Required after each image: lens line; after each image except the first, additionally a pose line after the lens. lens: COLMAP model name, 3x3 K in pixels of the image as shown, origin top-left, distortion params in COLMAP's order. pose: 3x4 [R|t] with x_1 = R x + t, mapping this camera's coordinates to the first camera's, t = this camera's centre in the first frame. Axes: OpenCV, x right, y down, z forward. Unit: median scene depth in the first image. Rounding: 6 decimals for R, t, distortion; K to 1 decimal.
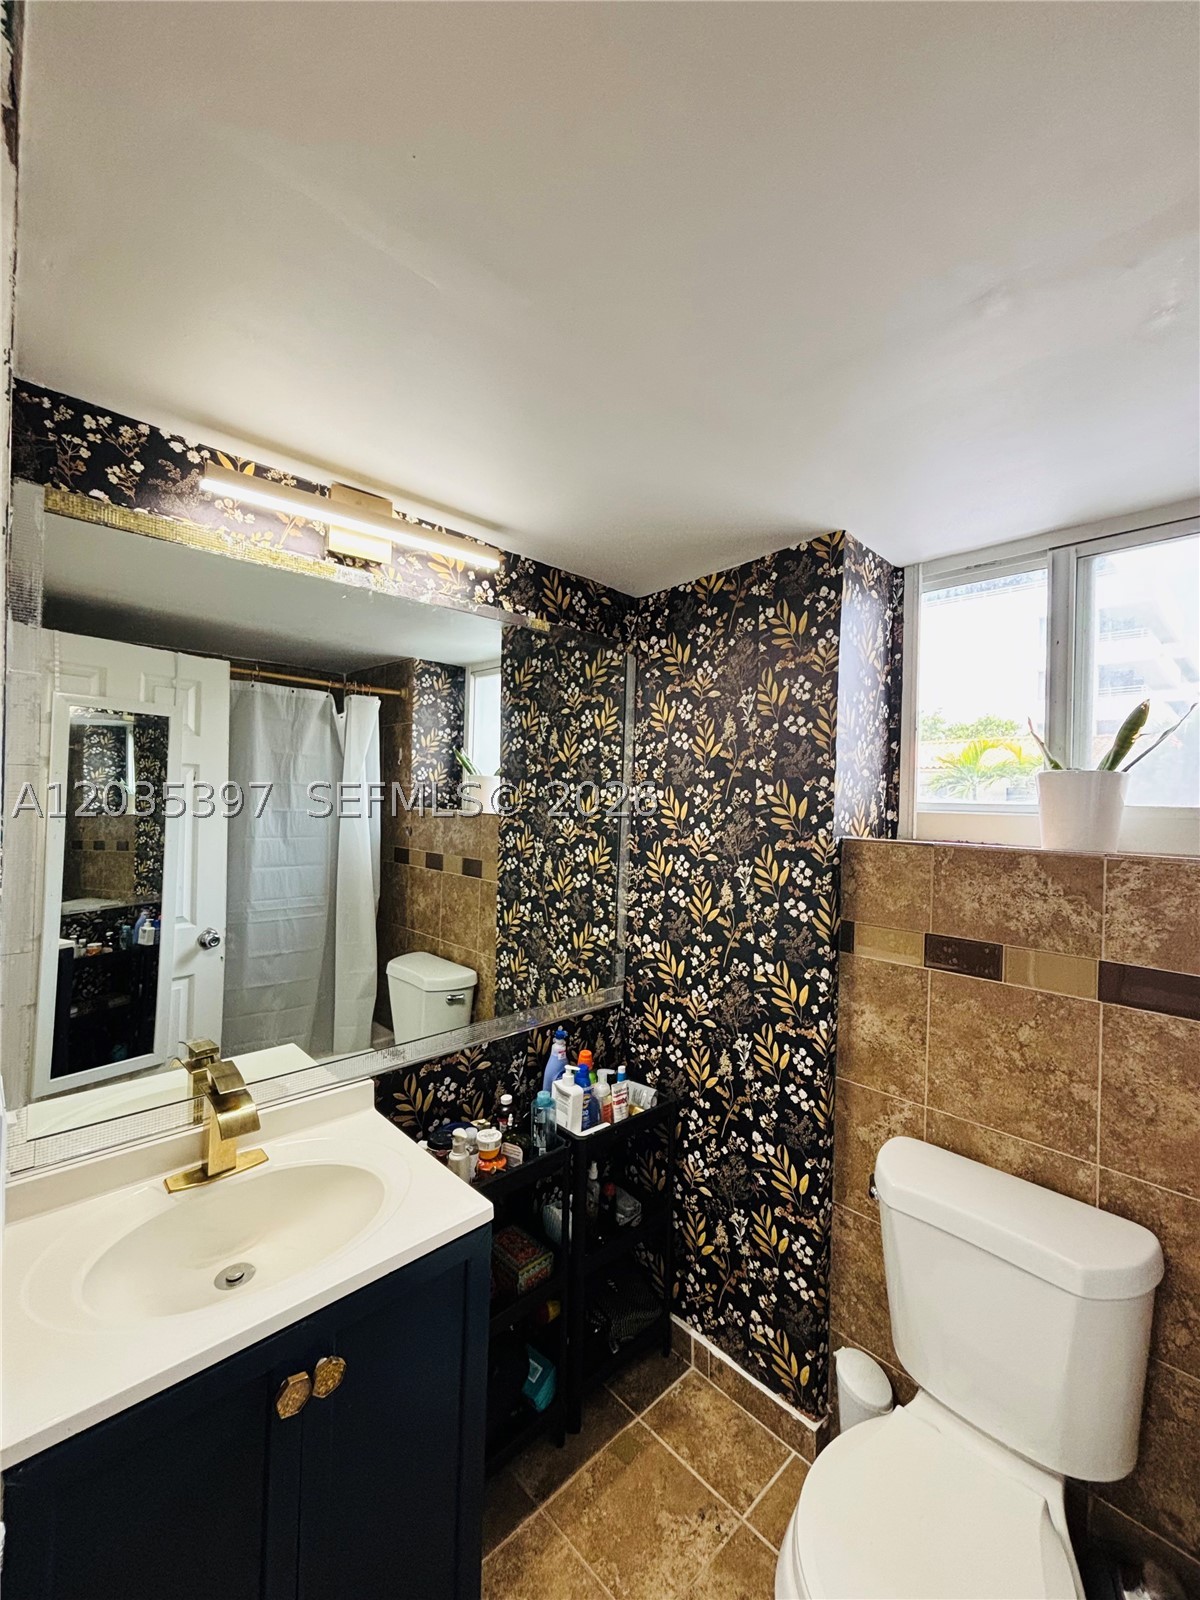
lens RADIAL K [[650.2, 0, 601.7], [0, 650.2, 798.0], [0, 0, 1]] dist [-0.003623, 0.002255]
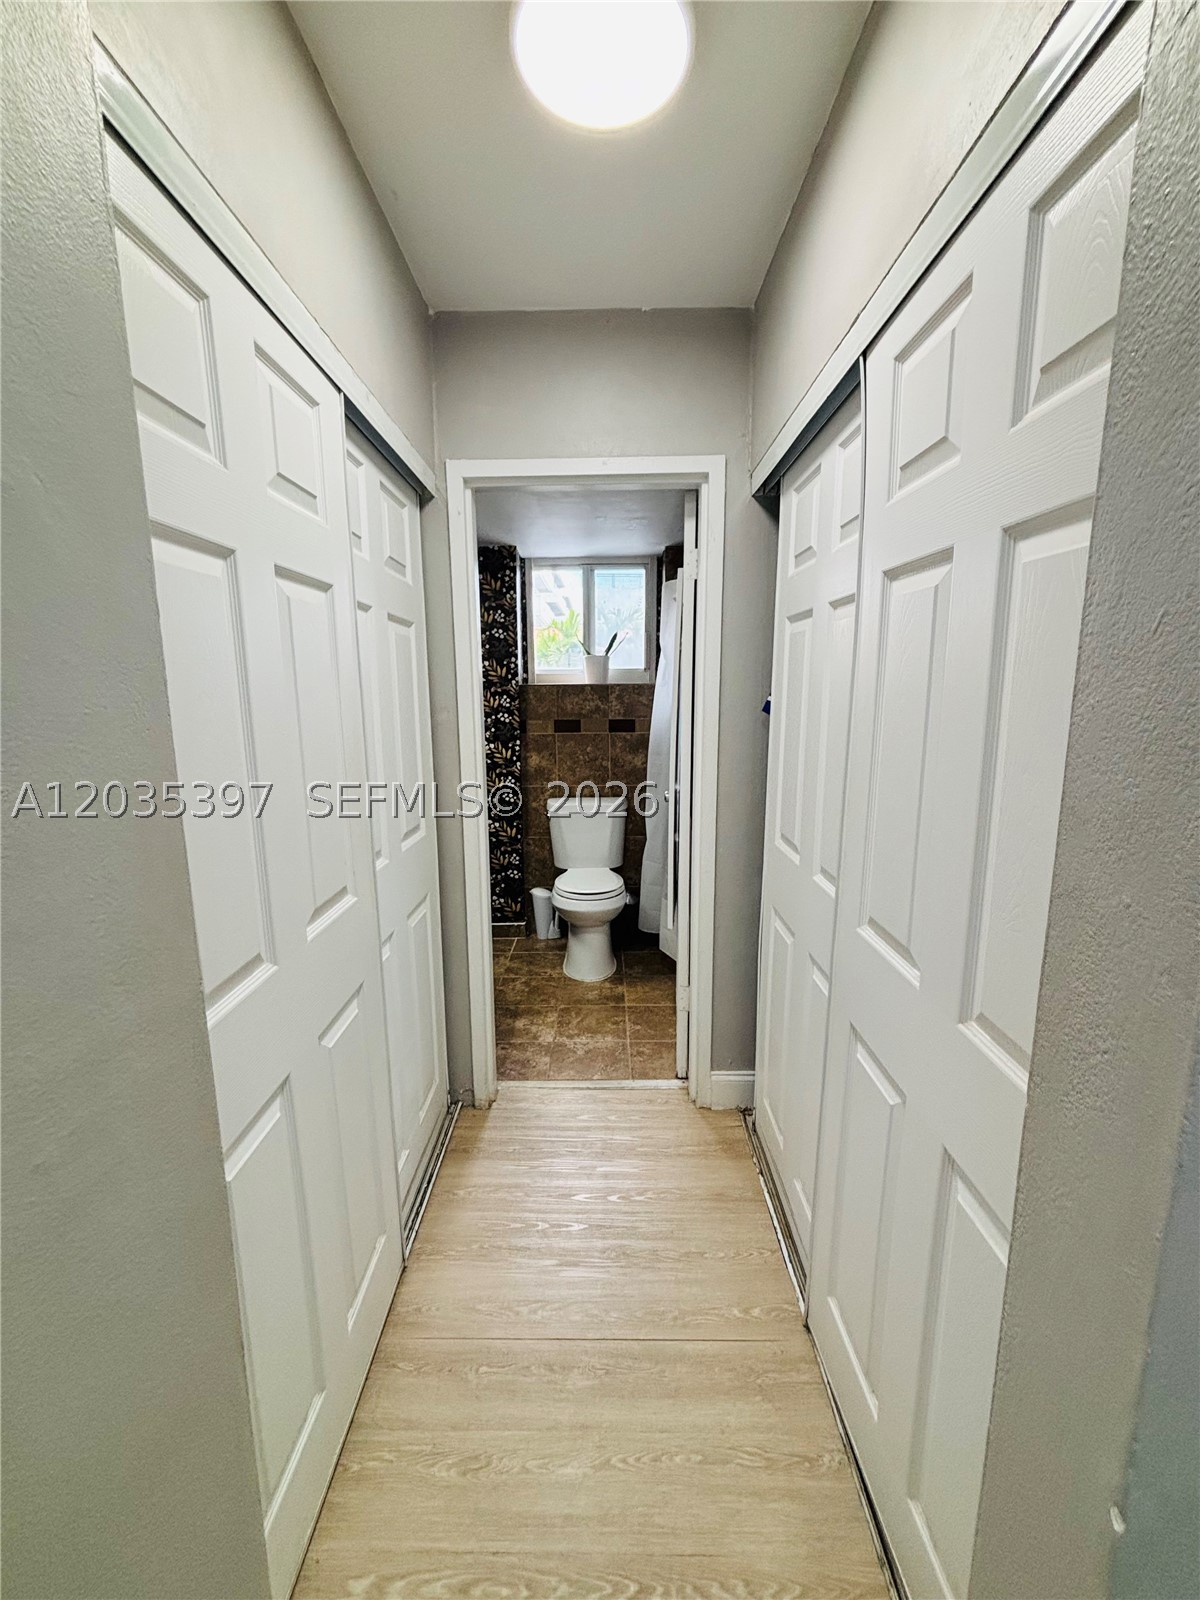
lens RADIAL K [[650.2, 0, 601.7], [0, 650.2, 798.0], [0, 0, 1]] dist [-0.003623, 0.002255]
pose [[0.690617, -0.160496, 0.705188, -1.140789], [0.023721, 0.979567, 0.199712, 0.003229], [-0.722832, -0.121197, 0.680313, -0.849887]]
